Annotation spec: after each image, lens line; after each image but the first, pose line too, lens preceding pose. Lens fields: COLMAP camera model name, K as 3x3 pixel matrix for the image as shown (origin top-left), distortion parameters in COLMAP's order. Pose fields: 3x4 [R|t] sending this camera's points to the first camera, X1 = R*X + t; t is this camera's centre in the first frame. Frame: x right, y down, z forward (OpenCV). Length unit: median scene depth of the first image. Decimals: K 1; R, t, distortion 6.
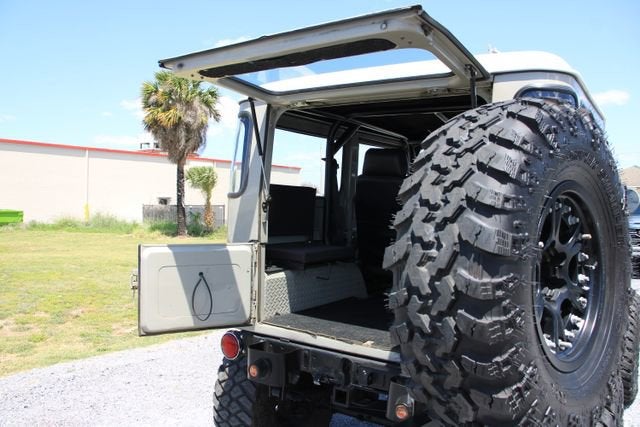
lens RADIAL K [[525.9, 0, 320.0], [0, 525.9, 213.5], [0, 0, 1]] dist [-0.147595, -0.000123]
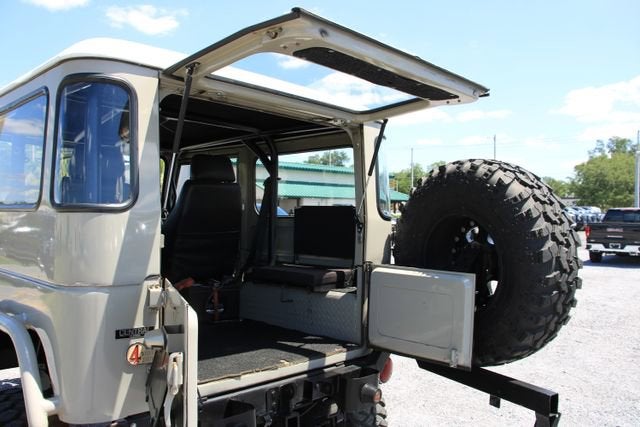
lens RADIAL K [[525.9, 0, 320.0], [0, 525.9, 213.5], [0, 0, 1]] dist [-0.147595, -0.000123]
pose [[0.168205, -0.009158, 0.985709, -0.881346], [0.007877, 0.999937, 0.007946, -0.038156], [-0.985721, 0.006427, 0.168267, 0.796987]]
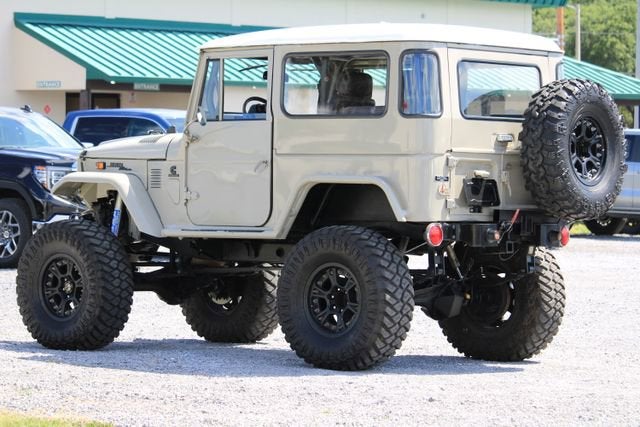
lens RADIAL K [[2643.8, 0, 320.0], [0, 2643.8, 213.5], [0, 0, 1]] dist [-0.010643, -0.443345]
pose [[0.120487, -0.029940, 0.992263, -8.037507], [0.011298, 0.999522, 0.028787, 0.017620], [-0.992651, 0.007742, 0.120768, 0.608390]]
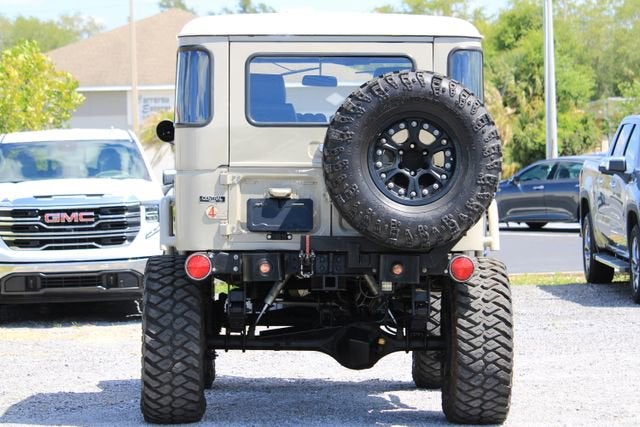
lens RADIAL K [[2709.1, 0, 320.0], [0, 2709.1, 213.5], [0, 0, 1]] dist [-0.009706, 0.858718]
pose [[0.812766, -0.029164, 0.581860, -3.882104], [0.032681, 0.999456, 0.004444, 0.158976], [-0.581673, 0.015404, 0.813277, -4.441611]]
